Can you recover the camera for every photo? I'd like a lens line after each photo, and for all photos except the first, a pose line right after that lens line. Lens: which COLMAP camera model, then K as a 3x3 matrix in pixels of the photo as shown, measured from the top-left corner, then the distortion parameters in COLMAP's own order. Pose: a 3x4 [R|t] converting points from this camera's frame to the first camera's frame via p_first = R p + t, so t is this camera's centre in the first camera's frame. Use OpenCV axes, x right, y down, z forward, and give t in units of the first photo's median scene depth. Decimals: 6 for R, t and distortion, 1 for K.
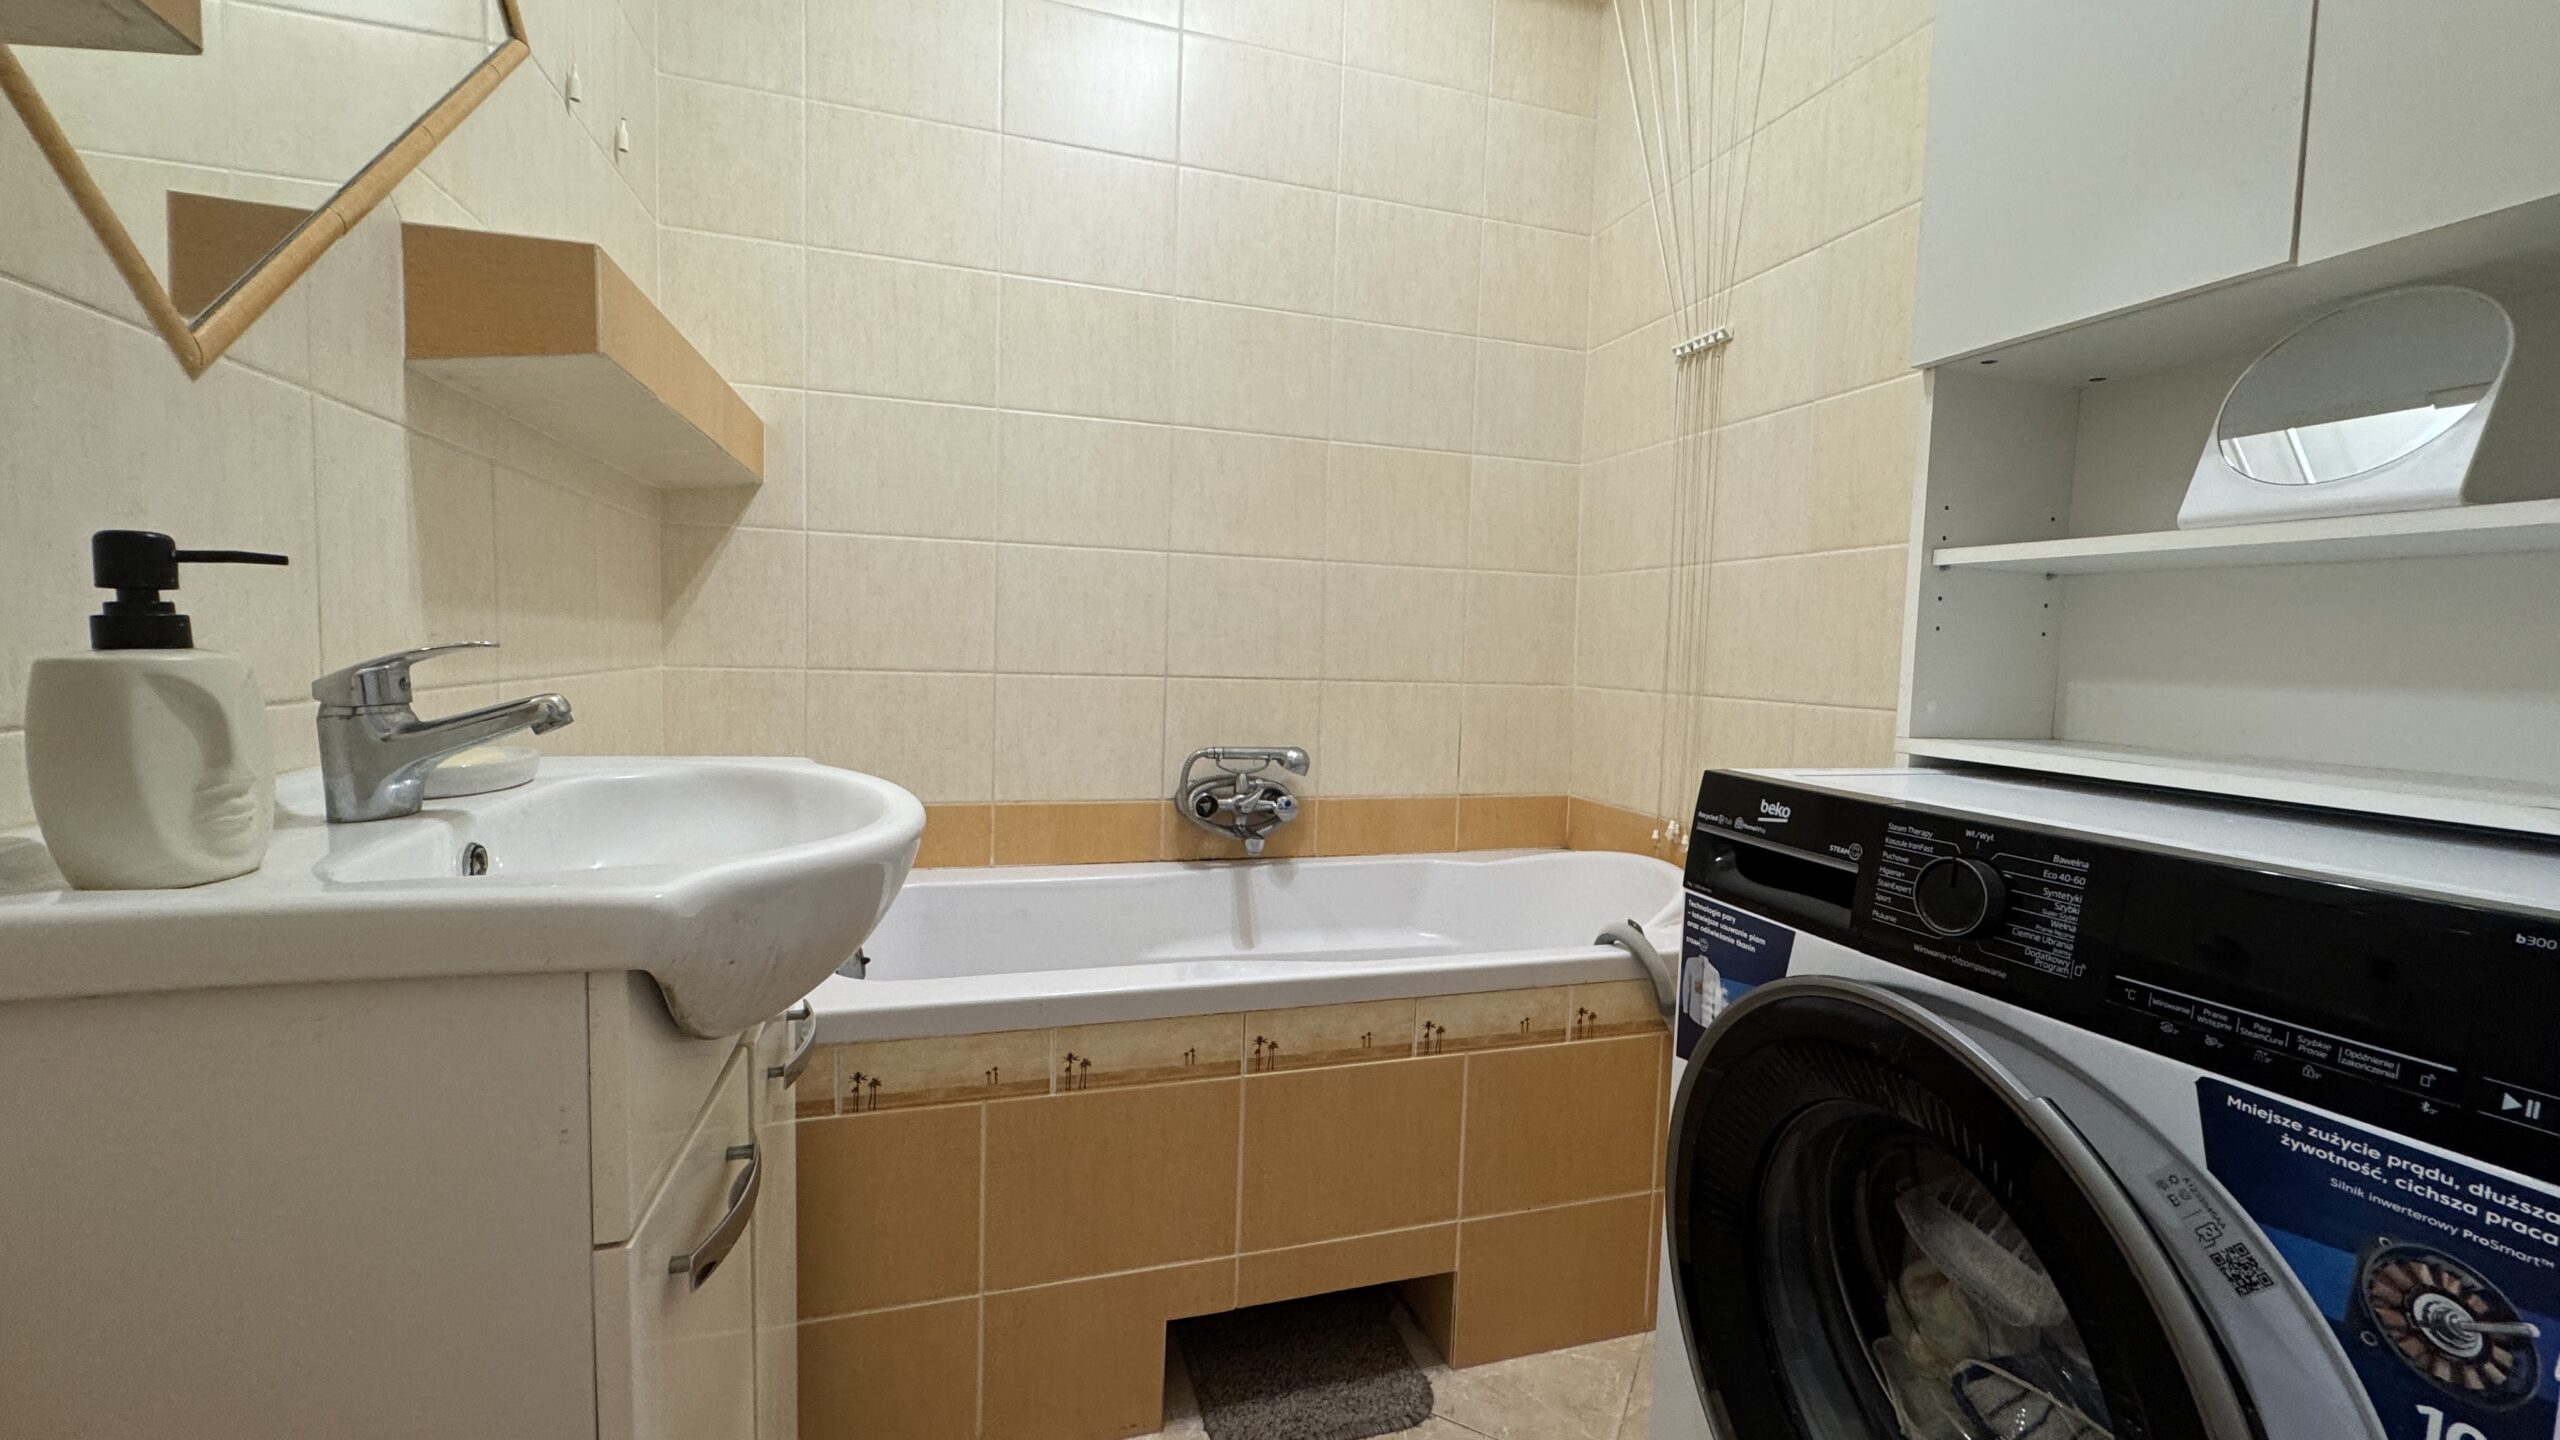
lens RADIAL K [[1013.9, 0, 1278.4], [0, 1013.9, 713.8], [0, 0, 1]] dist [-0.001434, -0.000458]
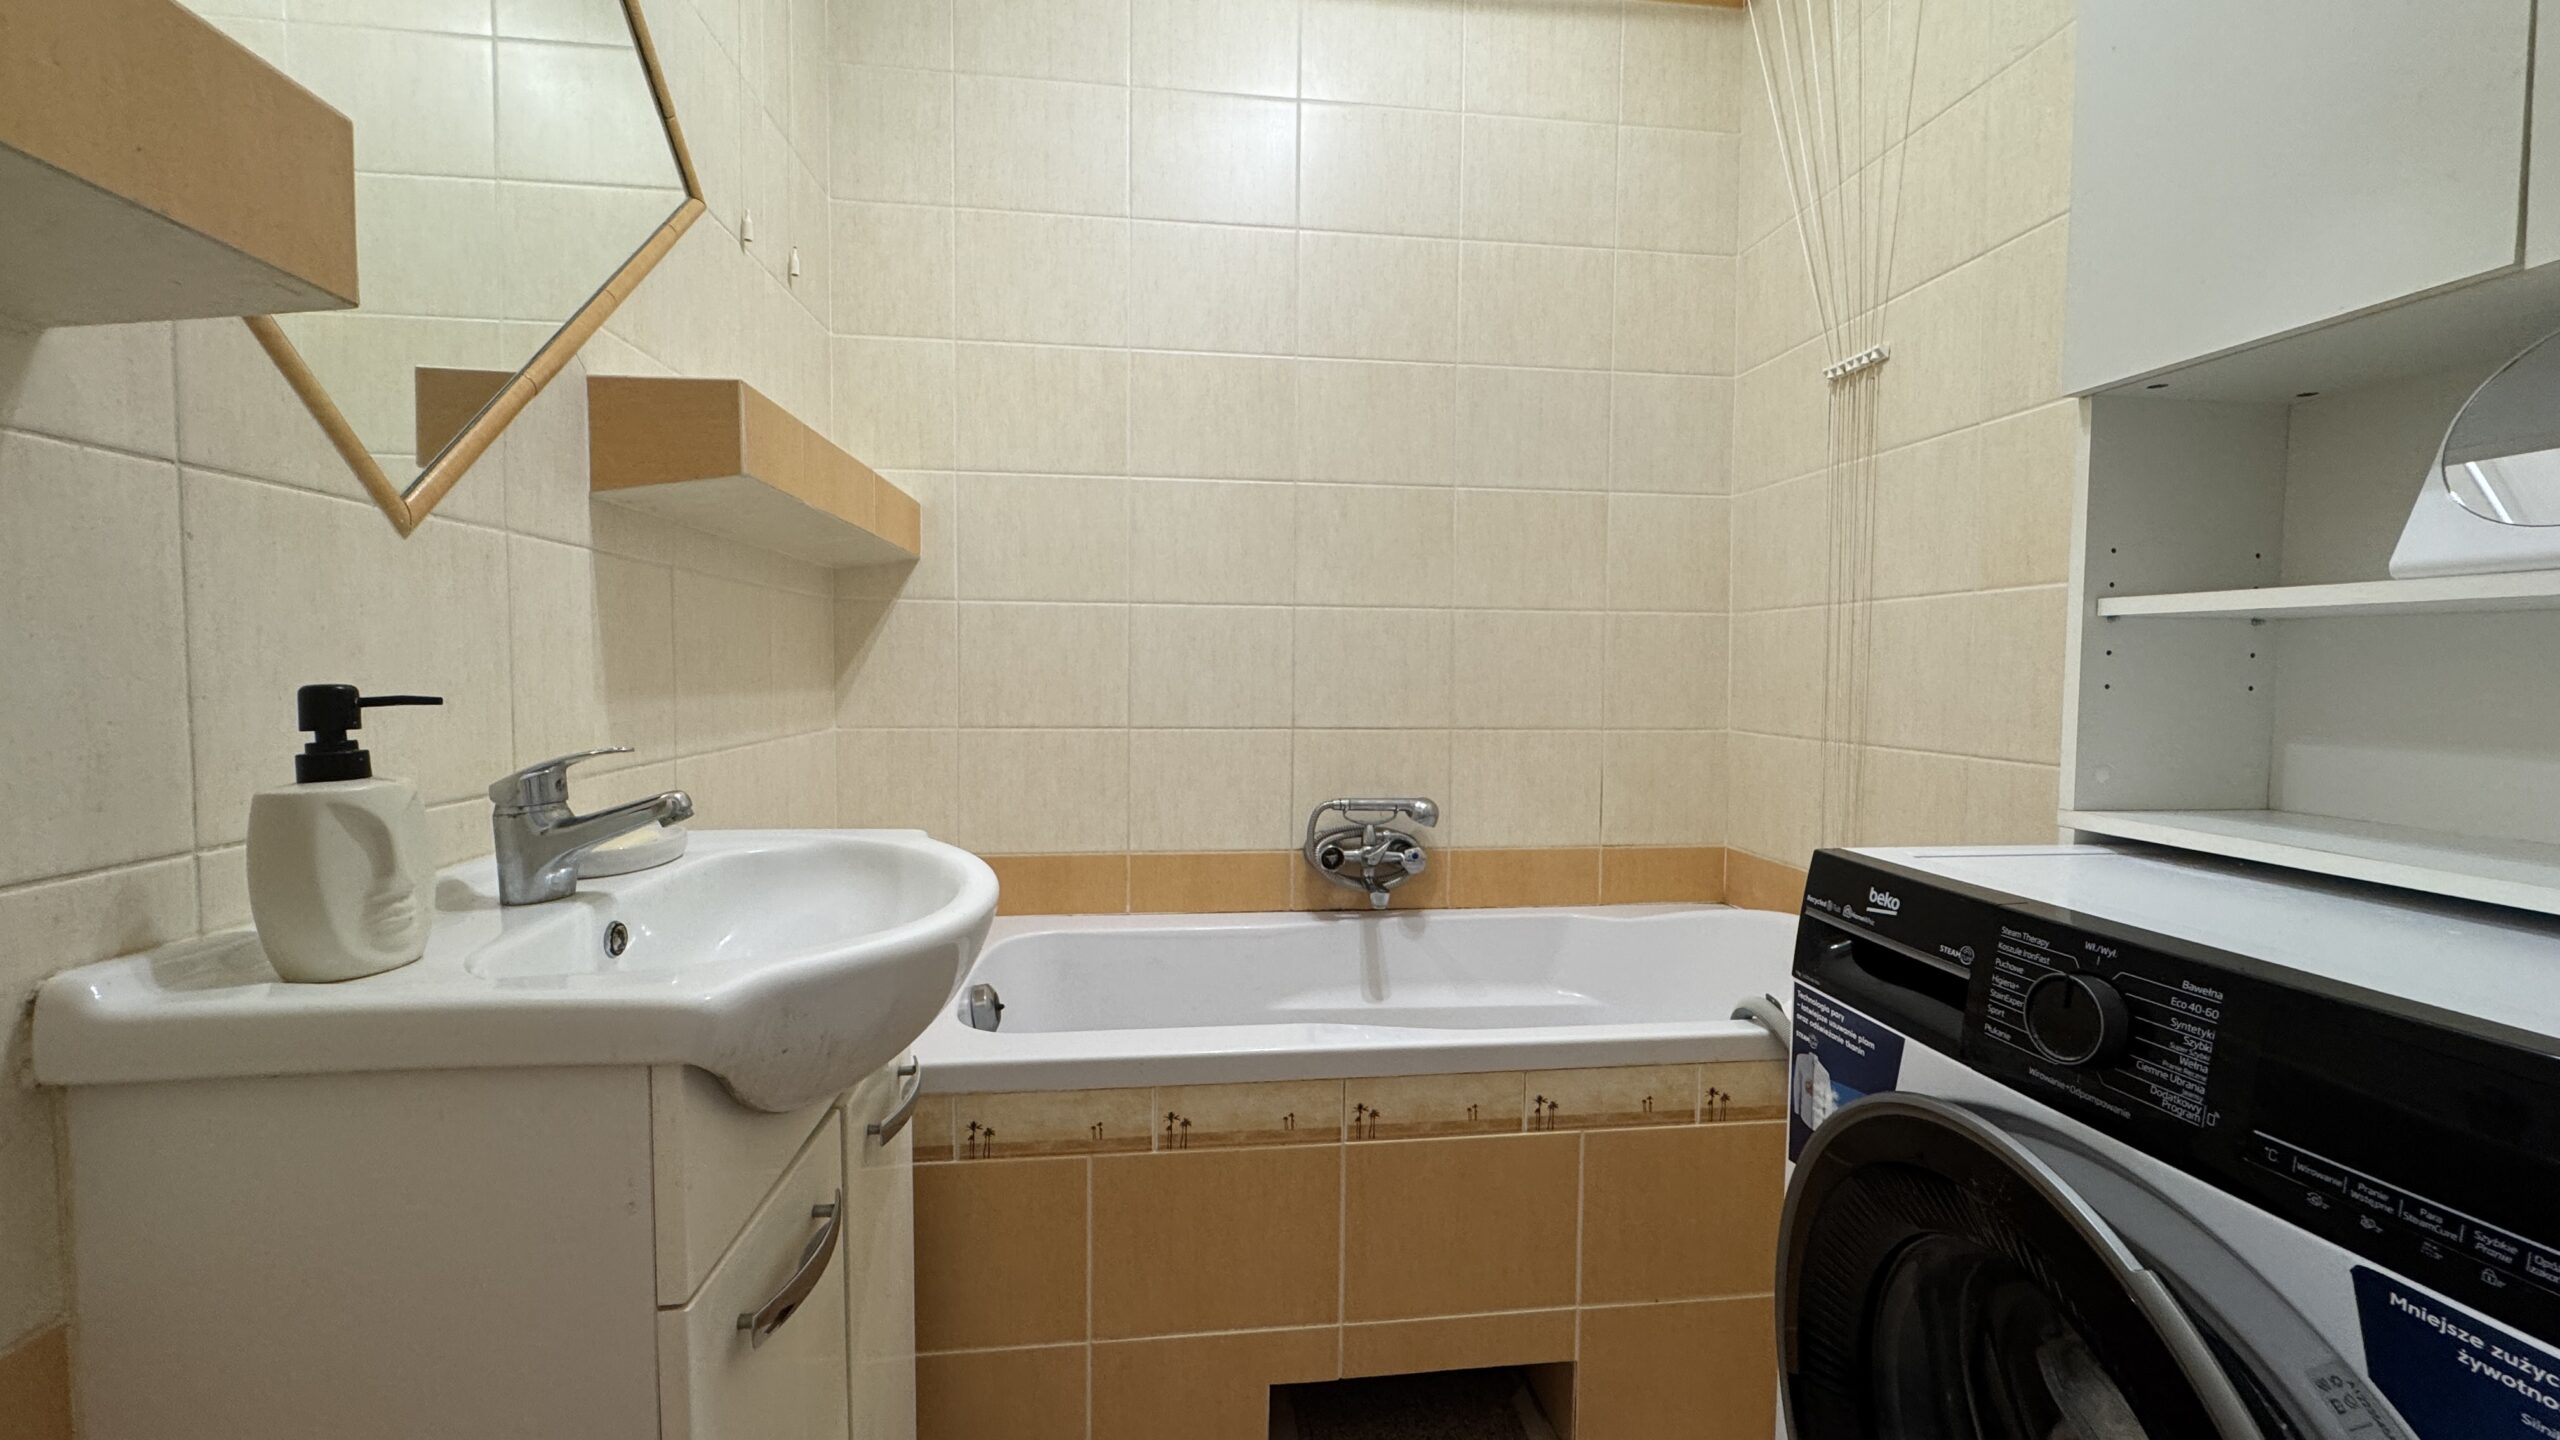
lens RADIAL K [[1013.7, 0, 1279.8], [0, 1013.7, 714.4], [0, 0, 1]] dist [-0.001955, 0.000502]
pose [[0.983487, -0.013828, -0.180450, 0.111632], [0.009788, 0.999682, -0.023258, -0.051825], [0.180714, 0.021108, 0.983309, 0.000981]]
